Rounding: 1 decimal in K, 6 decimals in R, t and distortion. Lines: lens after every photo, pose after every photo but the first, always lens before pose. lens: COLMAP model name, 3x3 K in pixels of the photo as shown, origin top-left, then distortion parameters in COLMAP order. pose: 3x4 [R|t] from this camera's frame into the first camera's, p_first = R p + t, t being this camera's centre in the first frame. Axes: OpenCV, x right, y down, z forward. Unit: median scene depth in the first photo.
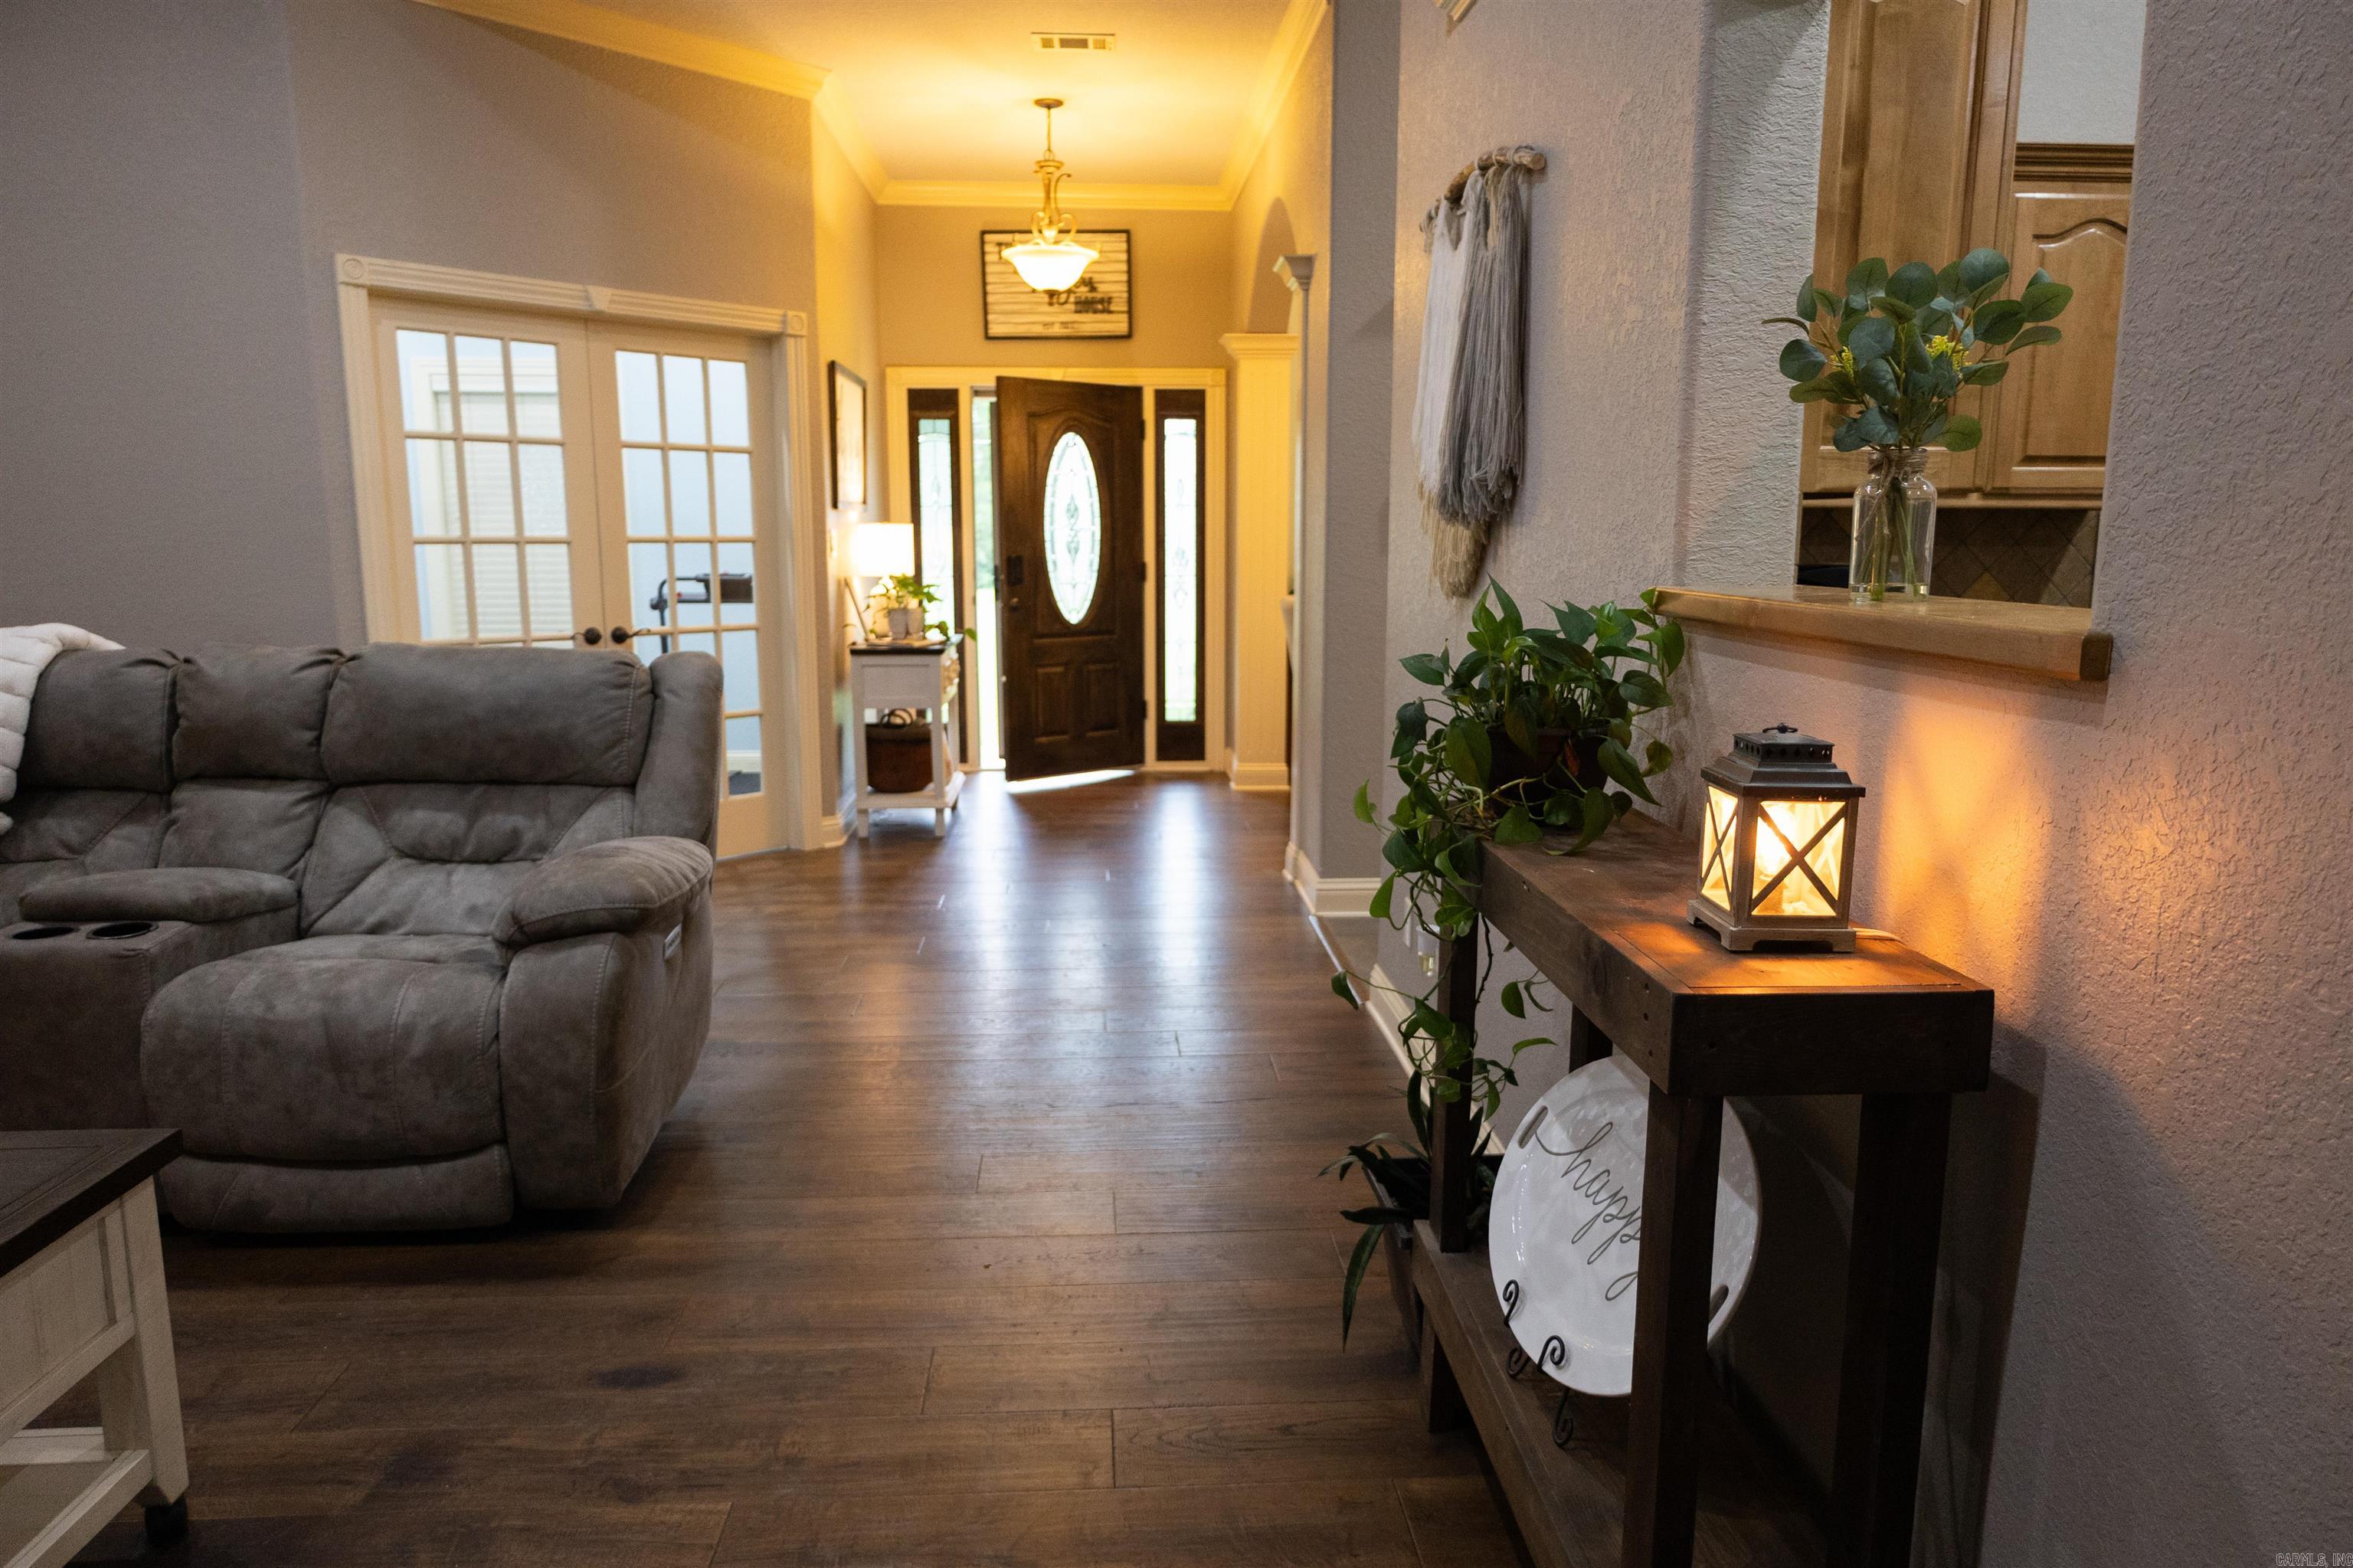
lens RADIAL K [[1539.9, 0, 1184.3], [0, 1539.9, 784.8], [0, 0, 1]] dist [0.005964, 0.001997]
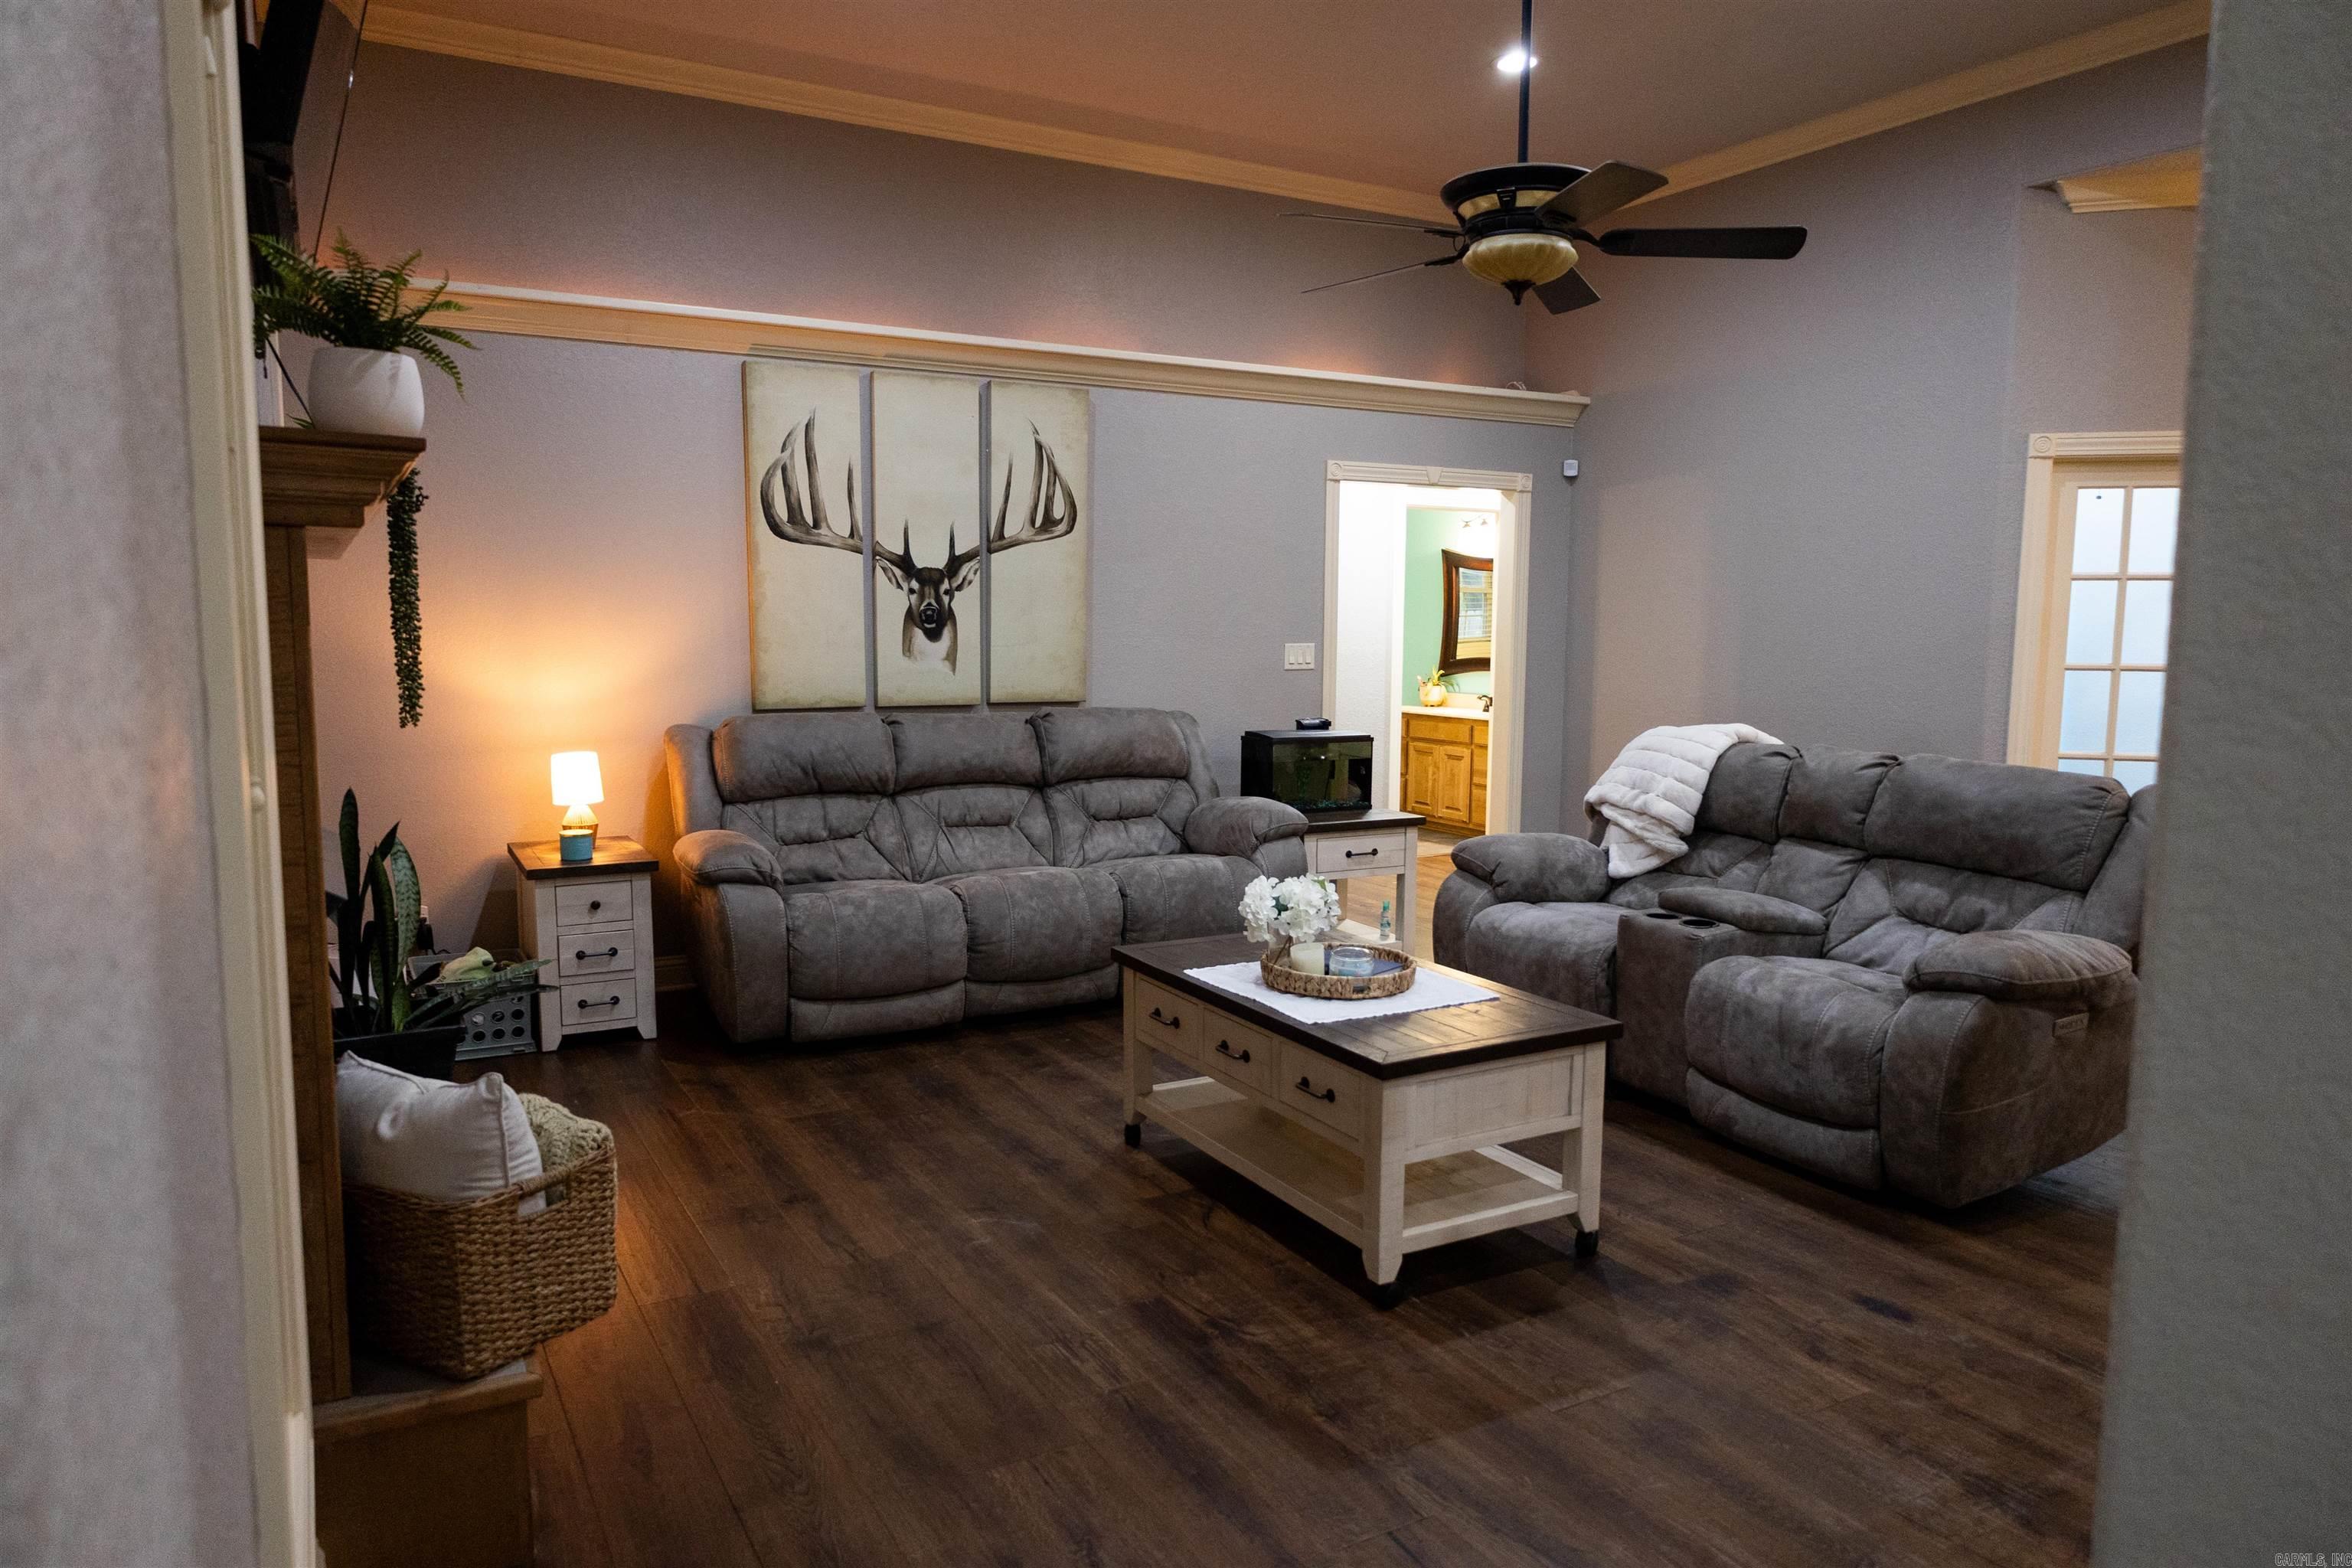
lens RADIAL K [[1539.2, 0, 1183.8], [0, 1539.2, 784.8], [0, 0, 1]] dist [0.005964, 0.001997]
pose [[0.436592, 0.101470, -0.893919, 0.396655], [-0.152405, 0.987600, 0.037669, -0.020203], [0.886657, 0.119792, 0.446643, -0.149441]]
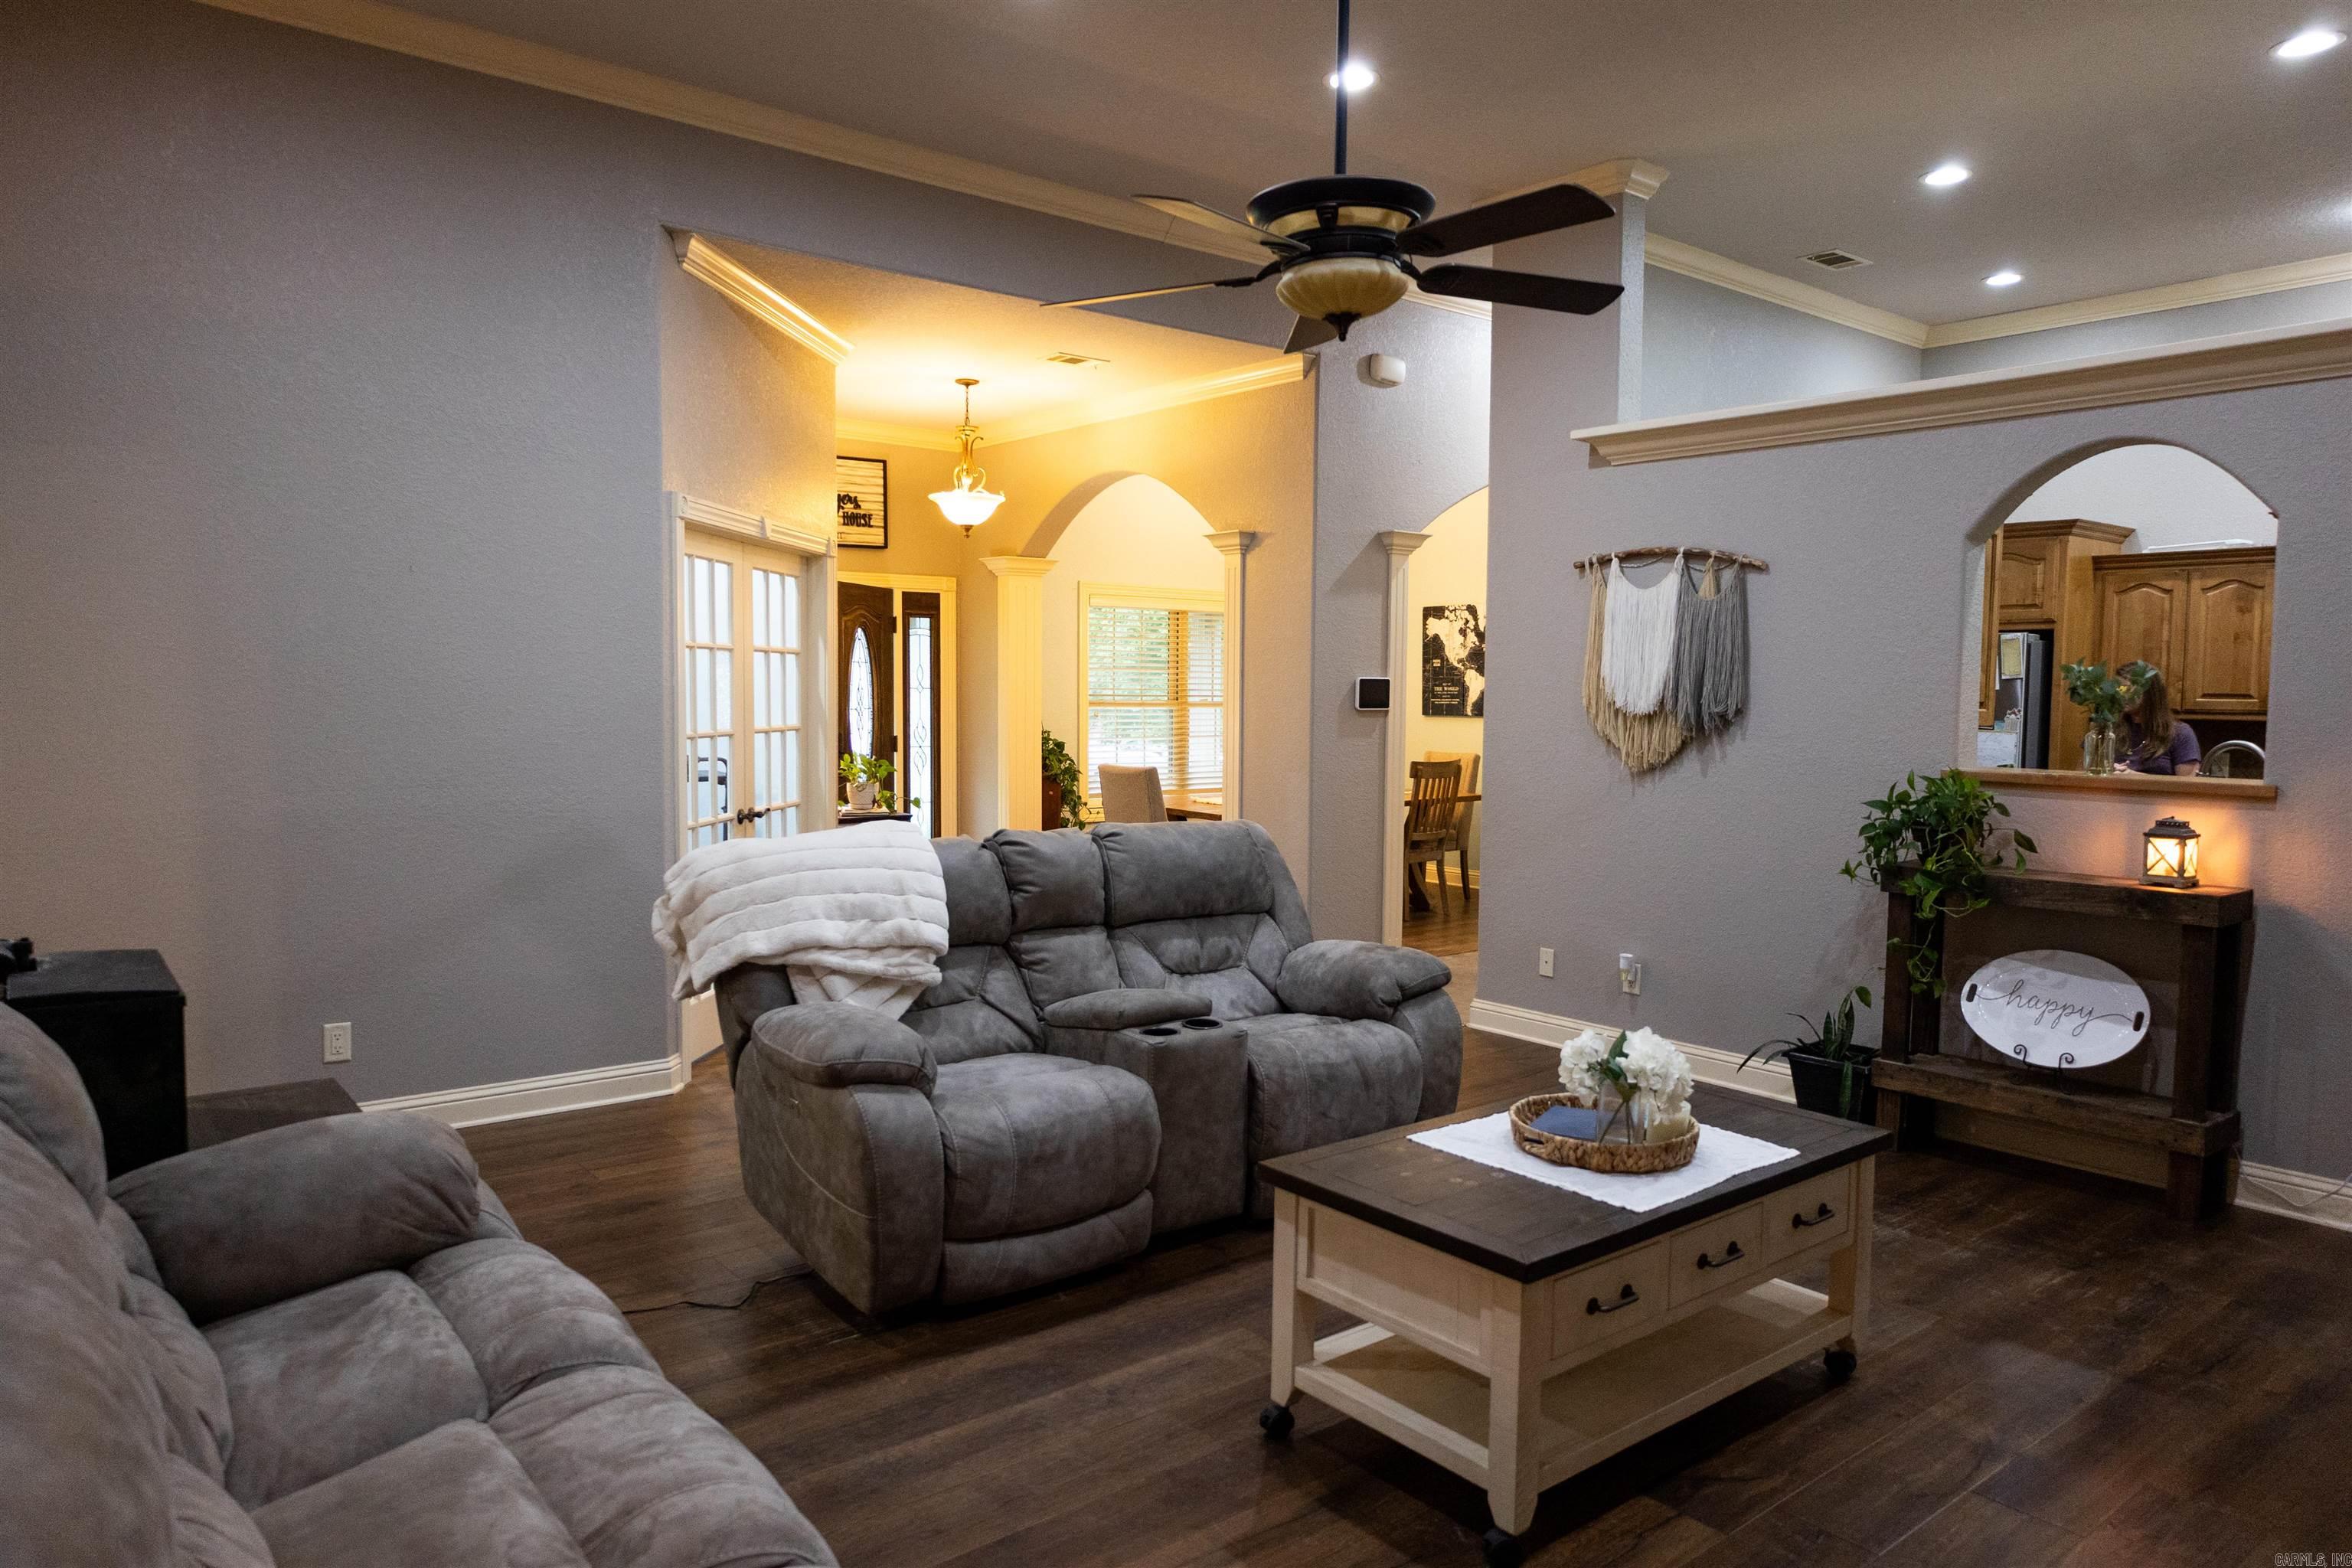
lens RADIAL K [[1539.2, 0, 1183.8], [0, 1539.2, 784.8], [0, 0, 1]] dist [0.005964, 0.001997]
pose [[0.807078, -0.032325, 0.589559, -1.328634], [0.087123, 0.994090, -0.064763, -0.032173], [-0.583981, 0.103633, 0.805125, -0.159391]]
